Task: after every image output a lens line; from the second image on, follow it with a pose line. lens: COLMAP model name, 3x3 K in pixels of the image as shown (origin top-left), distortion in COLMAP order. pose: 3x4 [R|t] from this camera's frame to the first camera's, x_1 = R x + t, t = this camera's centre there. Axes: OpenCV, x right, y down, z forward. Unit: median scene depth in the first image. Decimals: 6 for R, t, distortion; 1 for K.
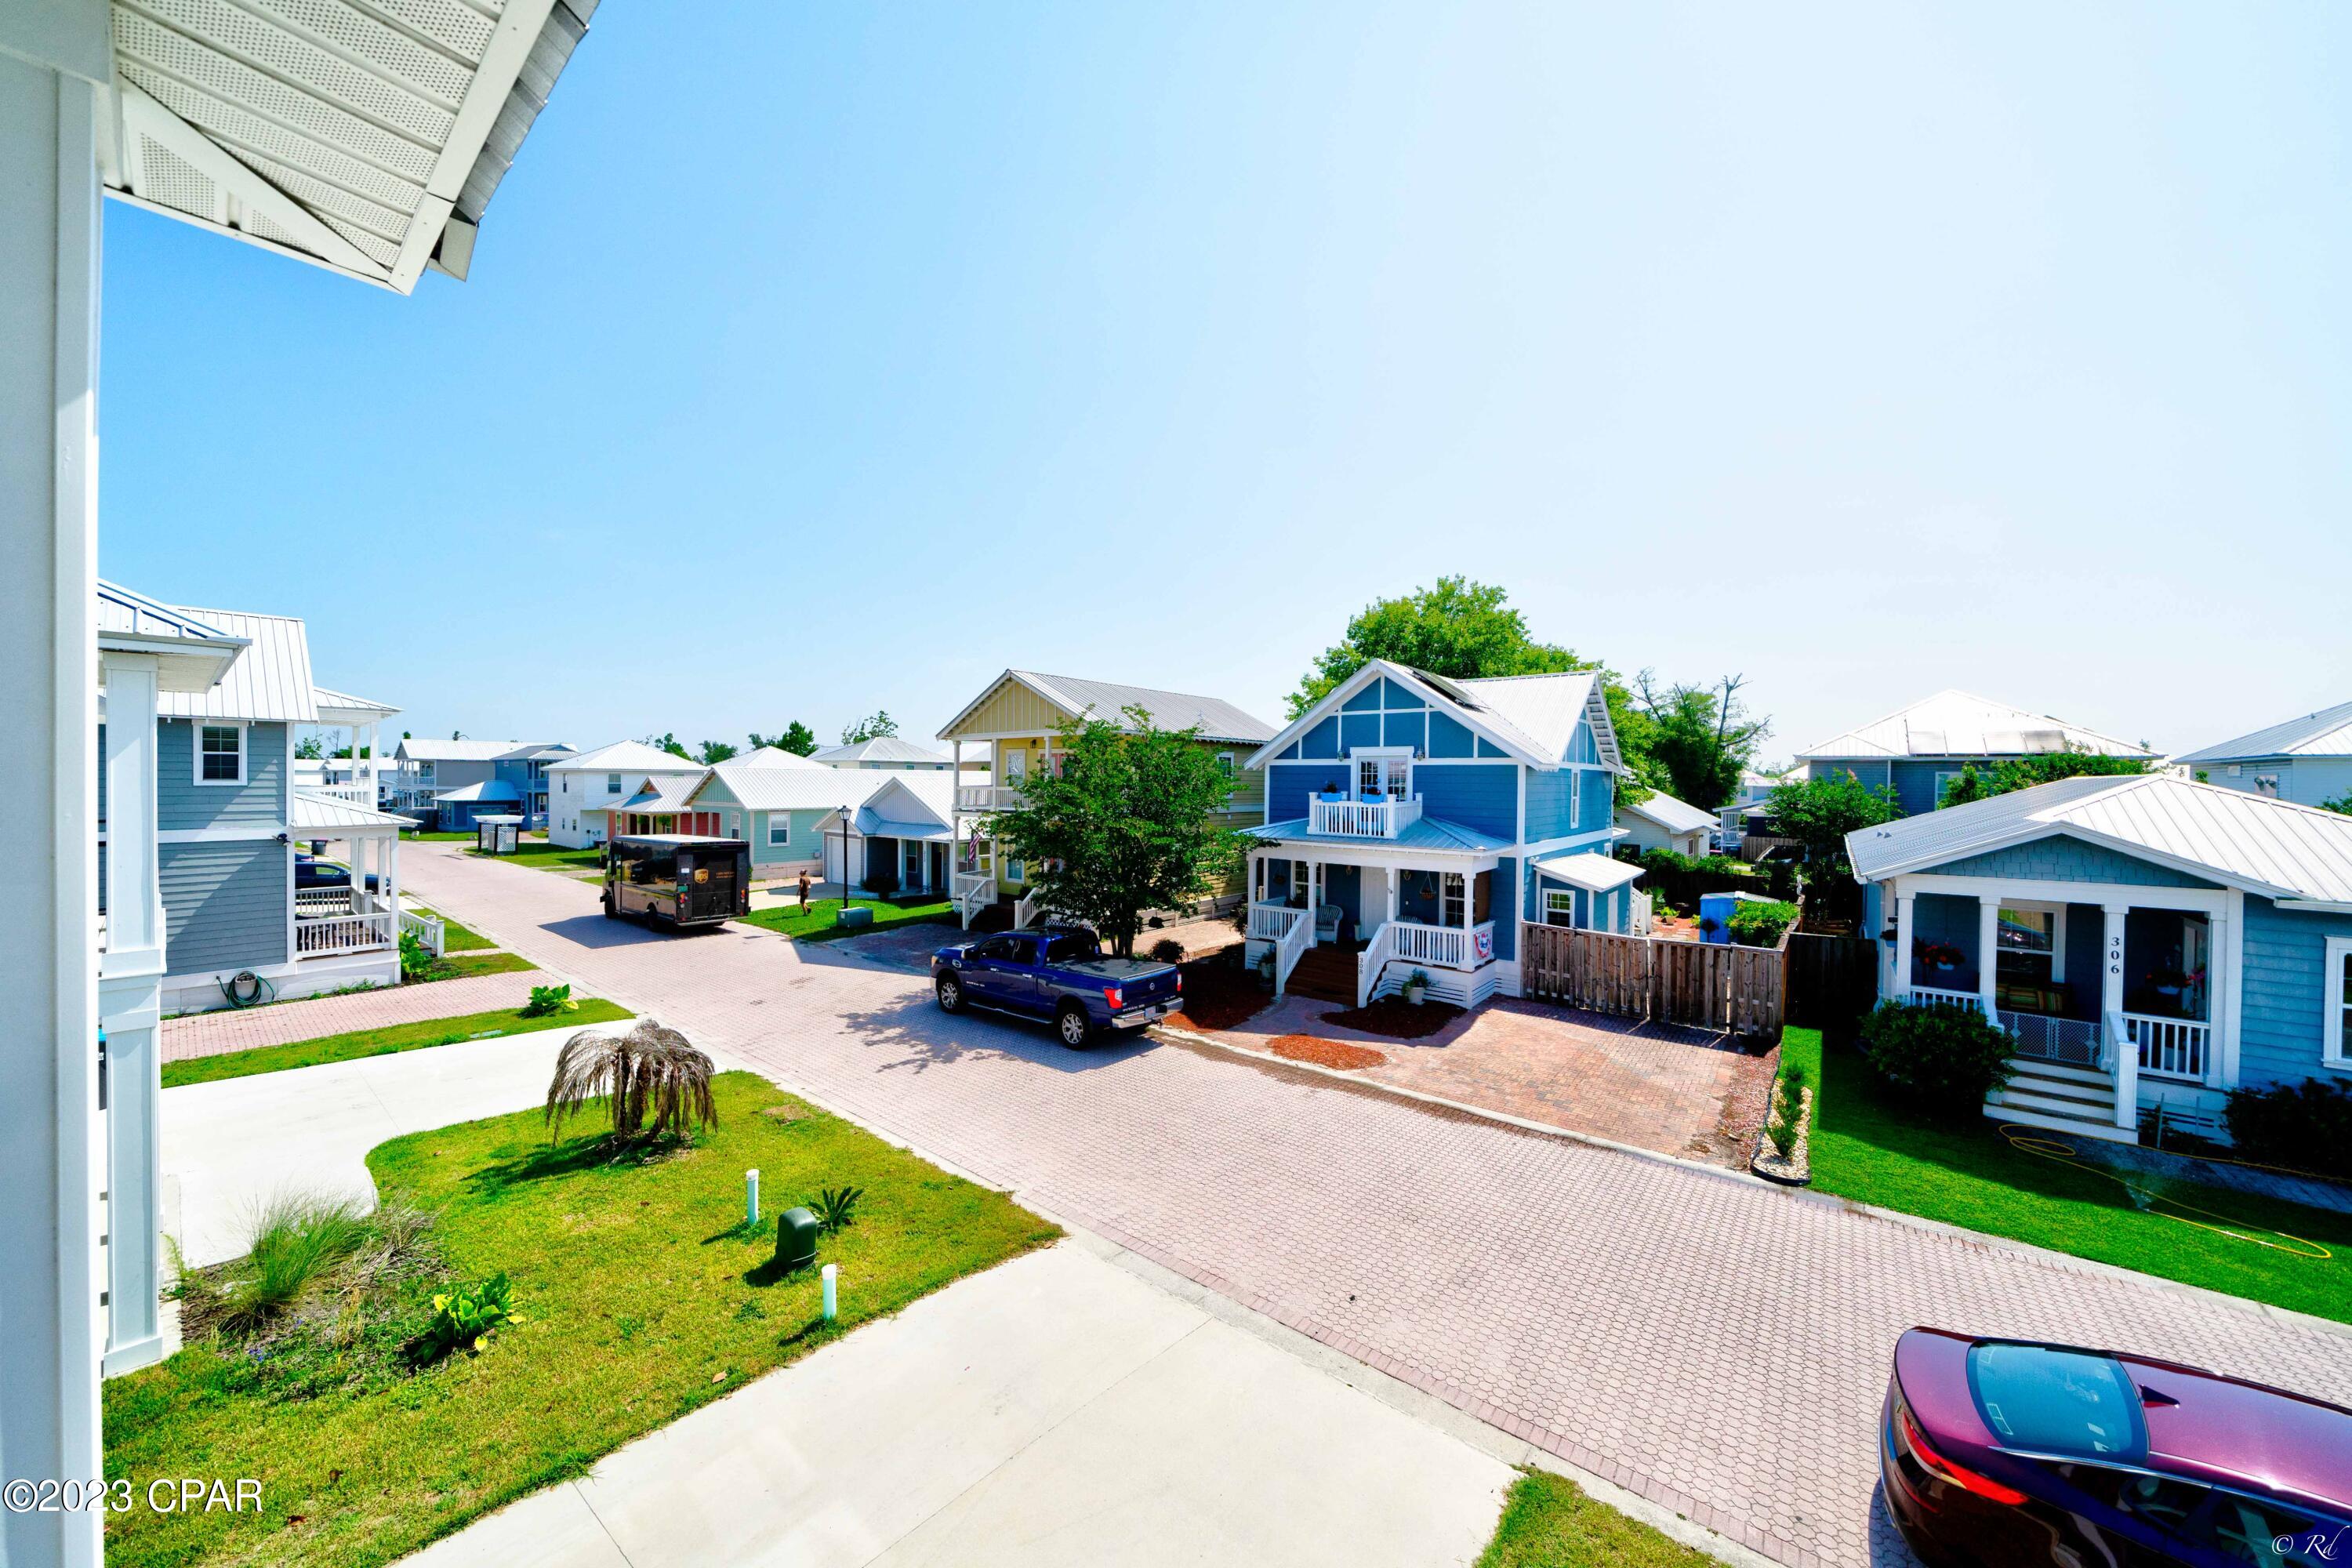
lens RADIAL K [[803.4, 0, 1175.6], [0, 803.4, 795.7], [0, 0, 1]] dist [-0.004760, 0.000016]
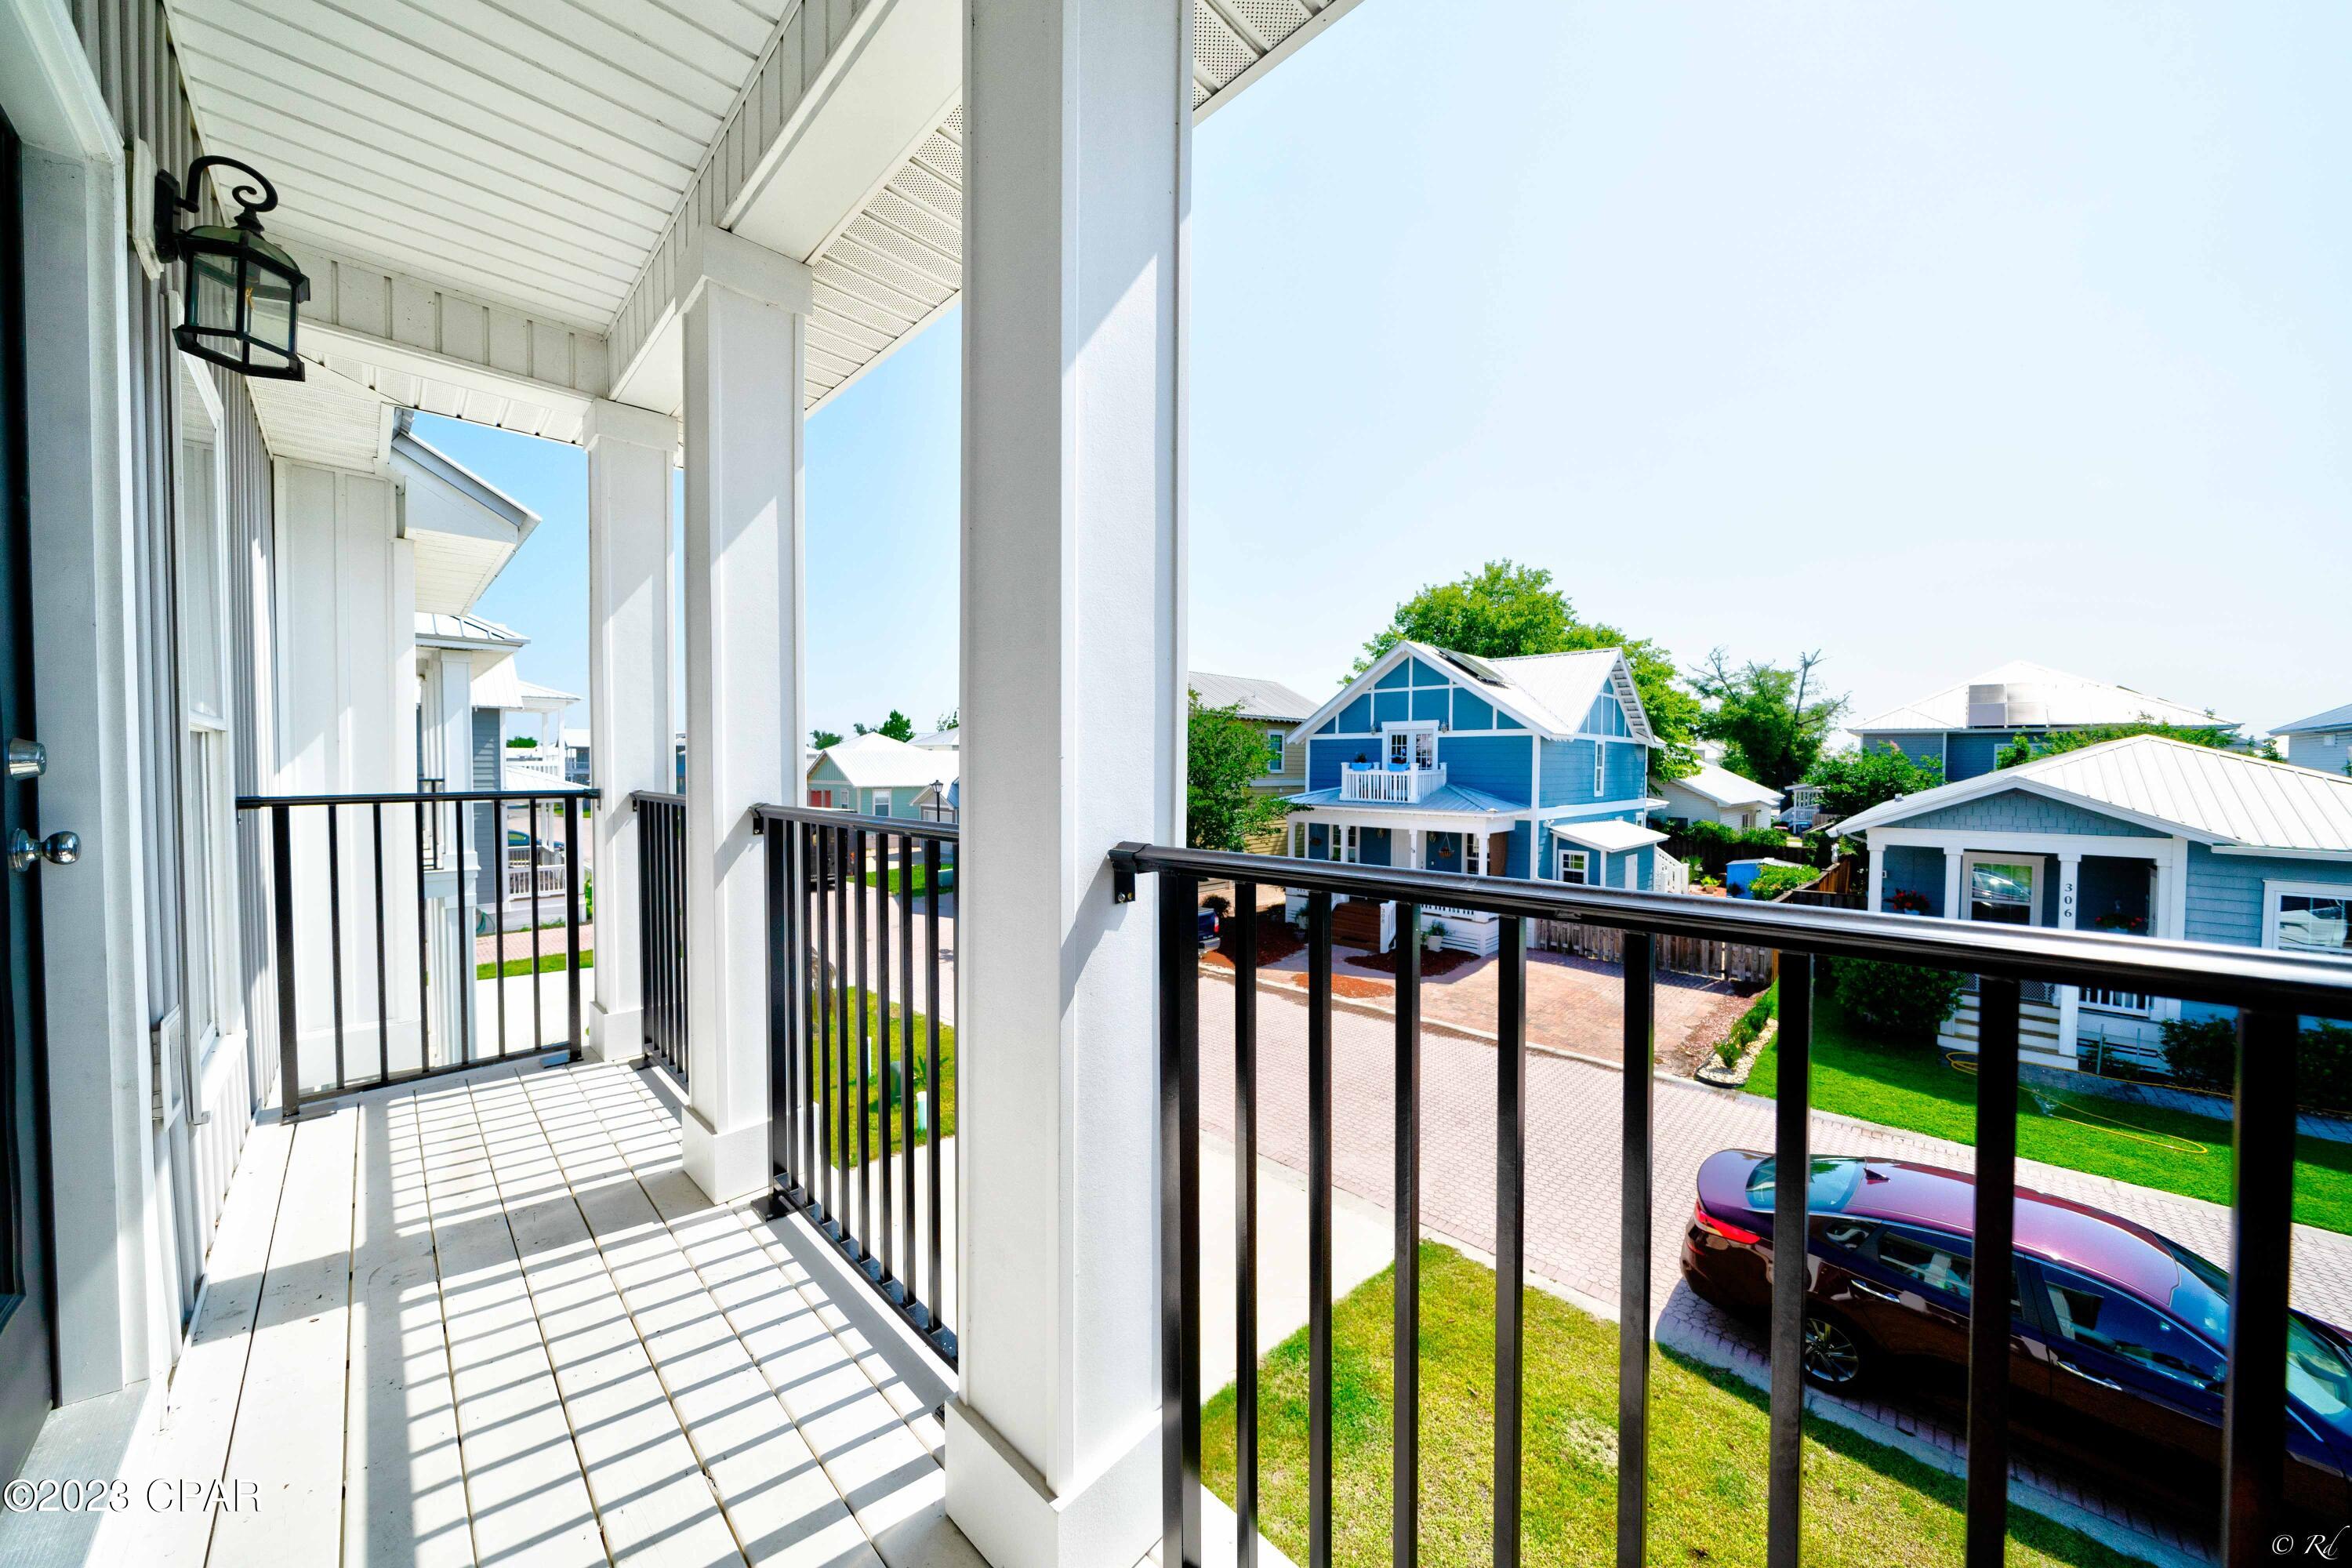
lens RADIAL K [[803.4, 0, 1184.8], [0, 803.4, 788.3], [0, 0, 1]] dist [-0.004760, 0.000016]
pose [[0.995359, -0.001680, -0.096220, 0.058051], [0.002136, 0.999987, 0.004633, 0.026316], [0.096210, -0.004817, 0.995349, -0.124583]]
